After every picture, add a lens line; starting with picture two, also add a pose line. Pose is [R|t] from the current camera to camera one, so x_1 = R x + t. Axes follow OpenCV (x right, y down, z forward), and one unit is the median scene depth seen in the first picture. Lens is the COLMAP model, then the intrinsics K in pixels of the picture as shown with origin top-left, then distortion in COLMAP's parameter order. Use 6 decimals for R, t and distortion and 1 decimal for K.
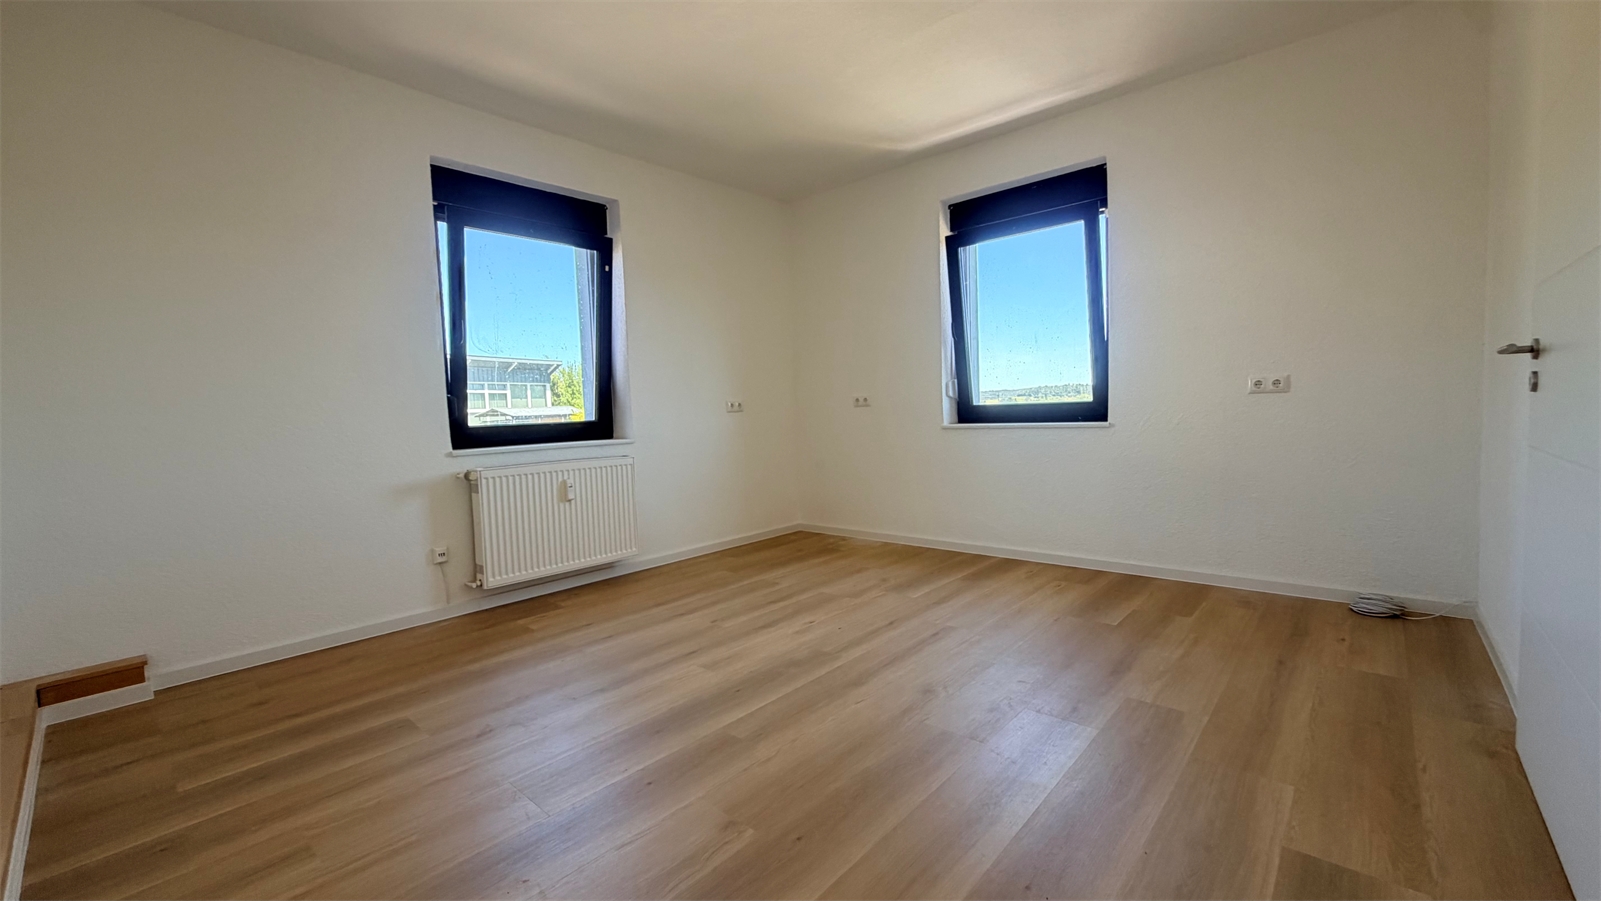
lens RADIAL K [[654.3, 0, 795.8], [0, 654.3, 450.6], [0, 0, 1]] dist [0.001058, -0.000287]
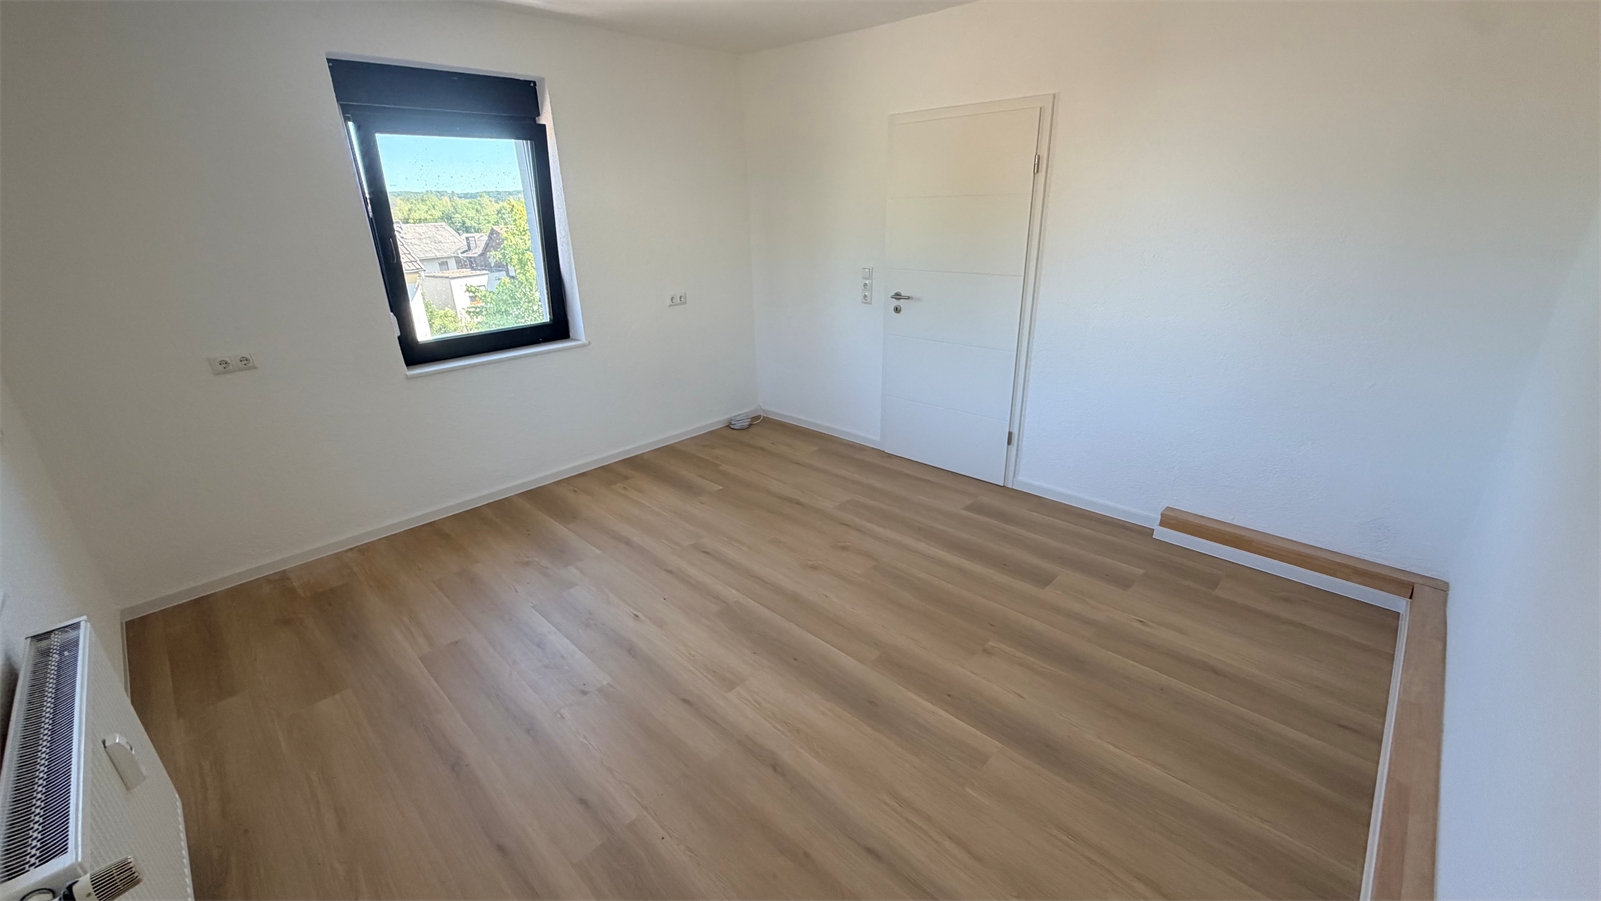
lens RADIAL K [[654.3, 0, 799.6], [0, 654.3, 453.5], [0, 0, 1]] dist [0.001058, -0.000287]
pose [[0.013123, -0.328471, 0.944423, -0.833410], [0.083779, 0.941544, 0.326305, -0.254403], [-0.996398, 0.074841, 0.039875, 0.775272]]
